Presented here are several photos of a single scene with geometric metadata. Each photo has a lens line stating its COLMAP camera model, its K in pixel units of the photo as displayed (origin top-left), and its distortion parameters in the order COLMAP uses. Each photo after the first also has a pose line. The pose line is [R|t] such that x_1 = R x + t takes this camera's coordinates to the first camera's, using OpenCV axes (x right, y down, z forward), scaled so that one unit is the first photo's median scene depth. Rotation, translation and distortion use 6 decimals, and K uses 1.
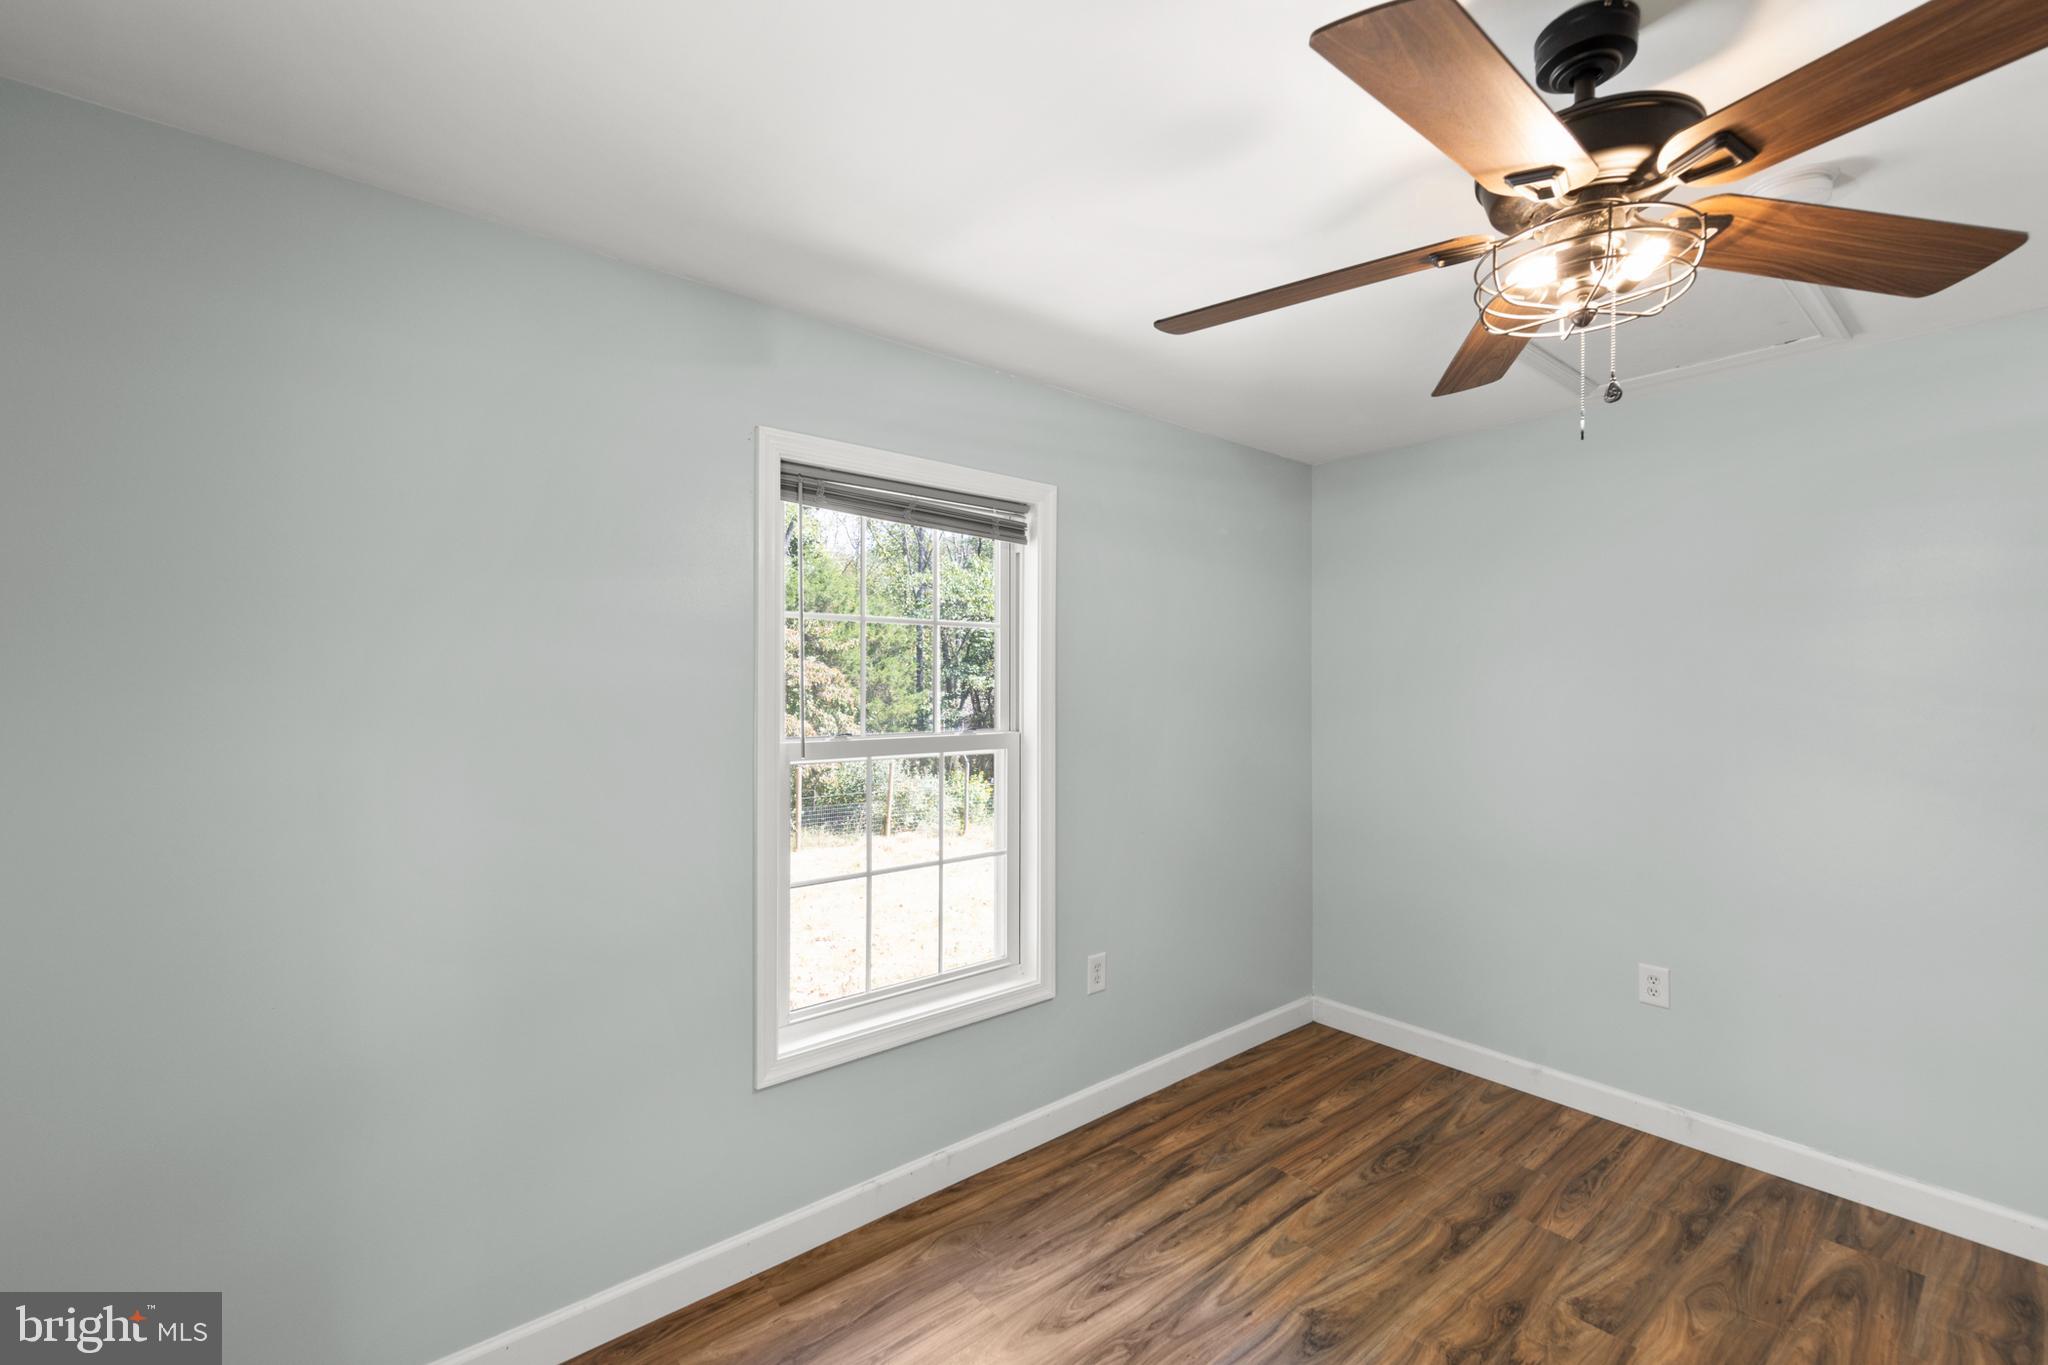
lens RADIAL K [[867.3, 0, 1037.3], [0, 867.3, 688.3], [0, 0, 1]] dist [-0.001540, -0.000462]
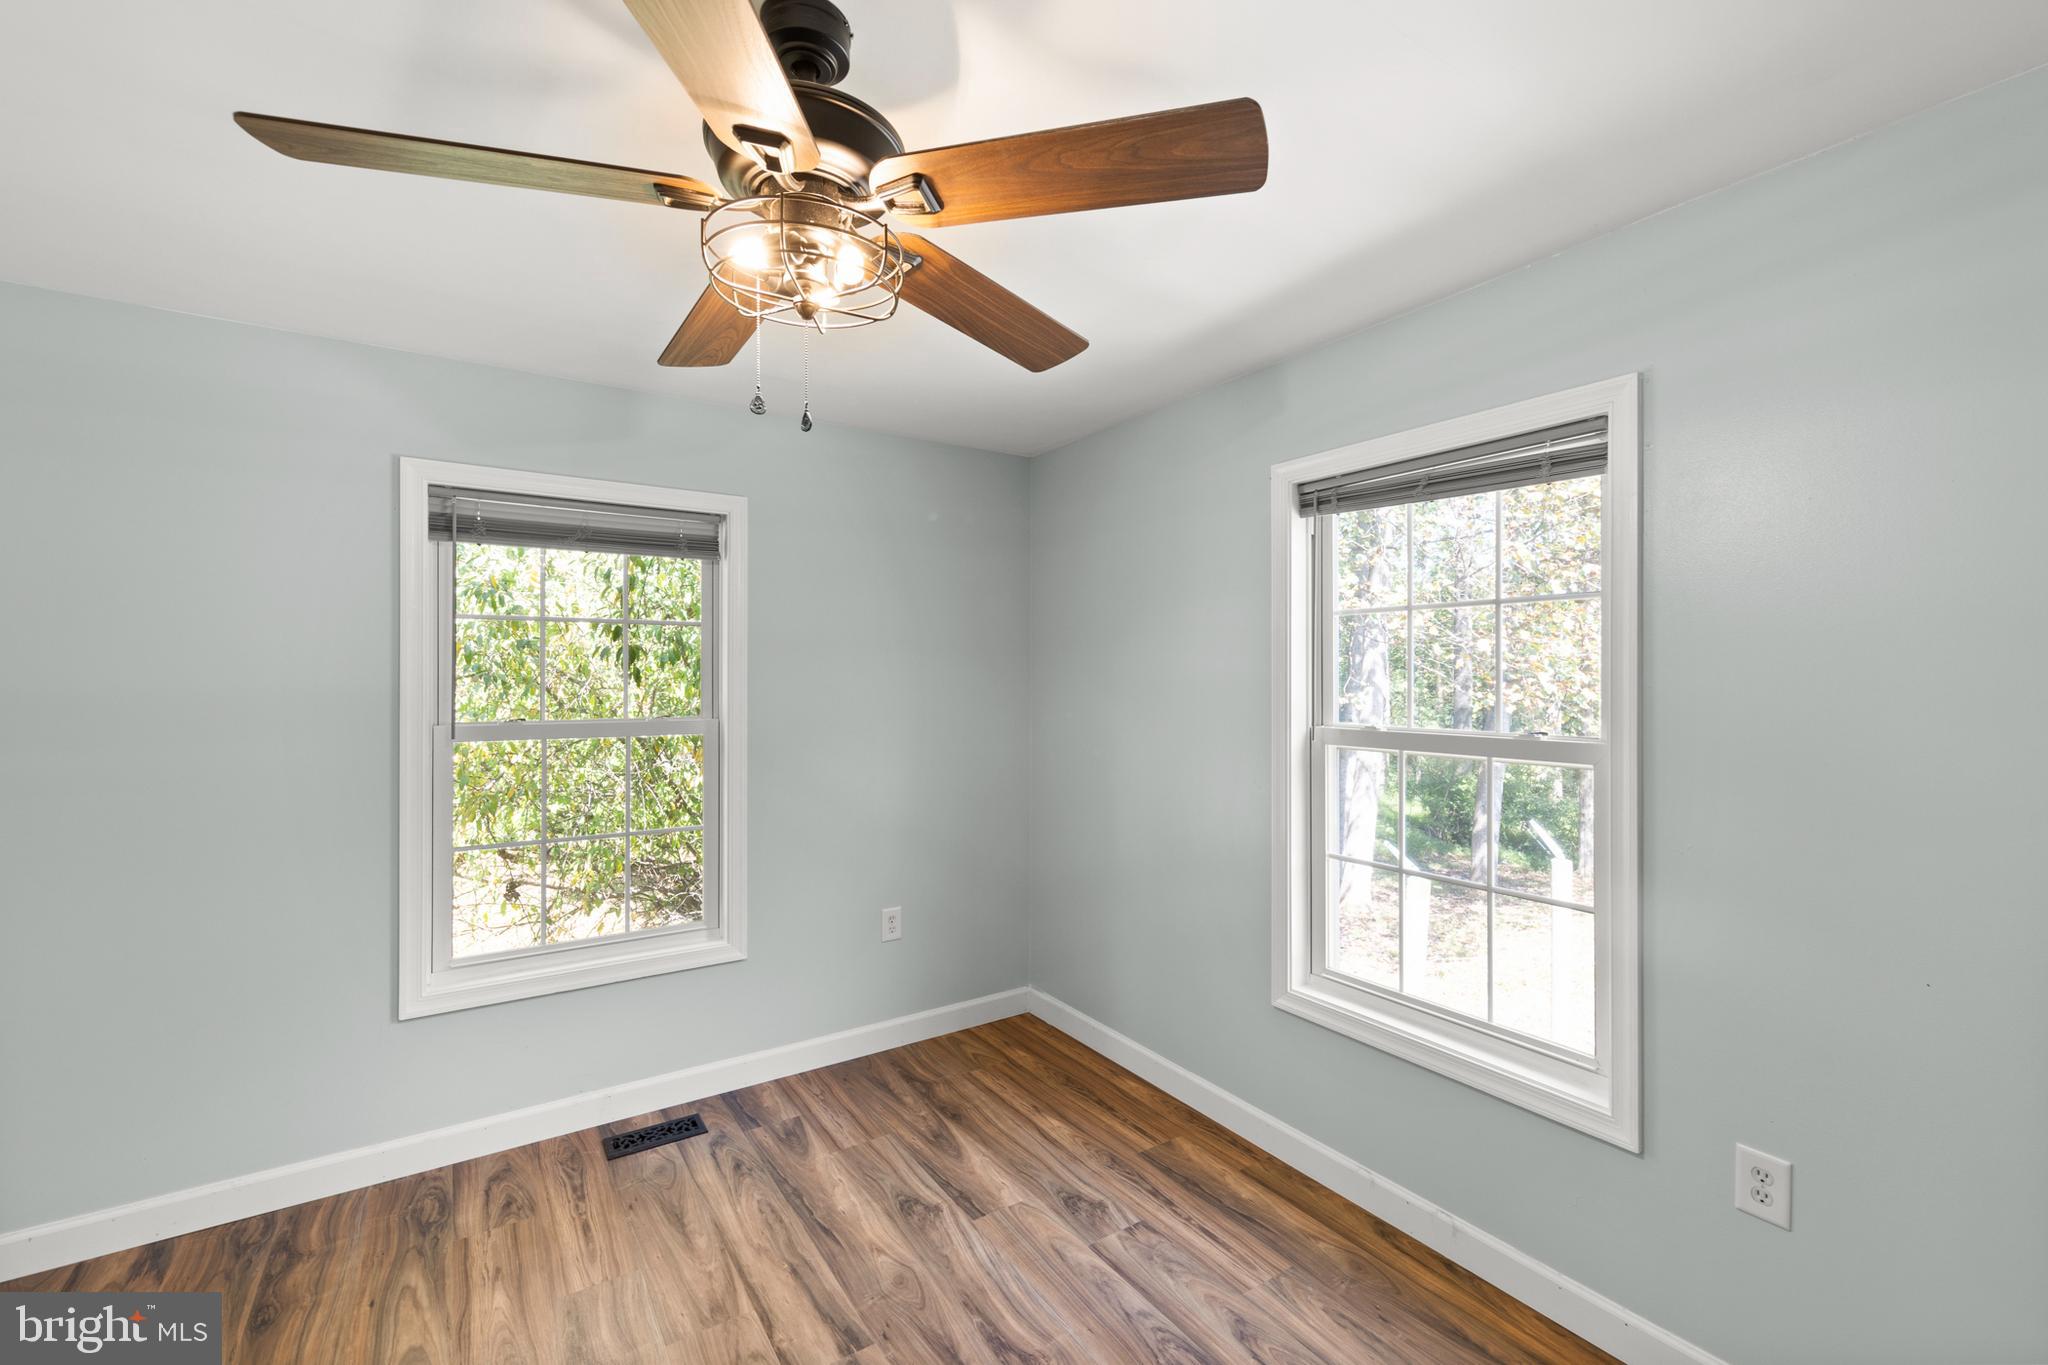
lens RADIAL K [[867.3, 0, 1026.4], [0, 867.3, 674.8], [0, 0, 1]] dist [-0.001540, -0.000462]
pose [[-0.122225, 0.002036, -0.992500, 1.160641], [-0.007988, 0.999963, 0.003035, -0.005927], [0.992470, 0.008299, -0.122205, 0.993347]]
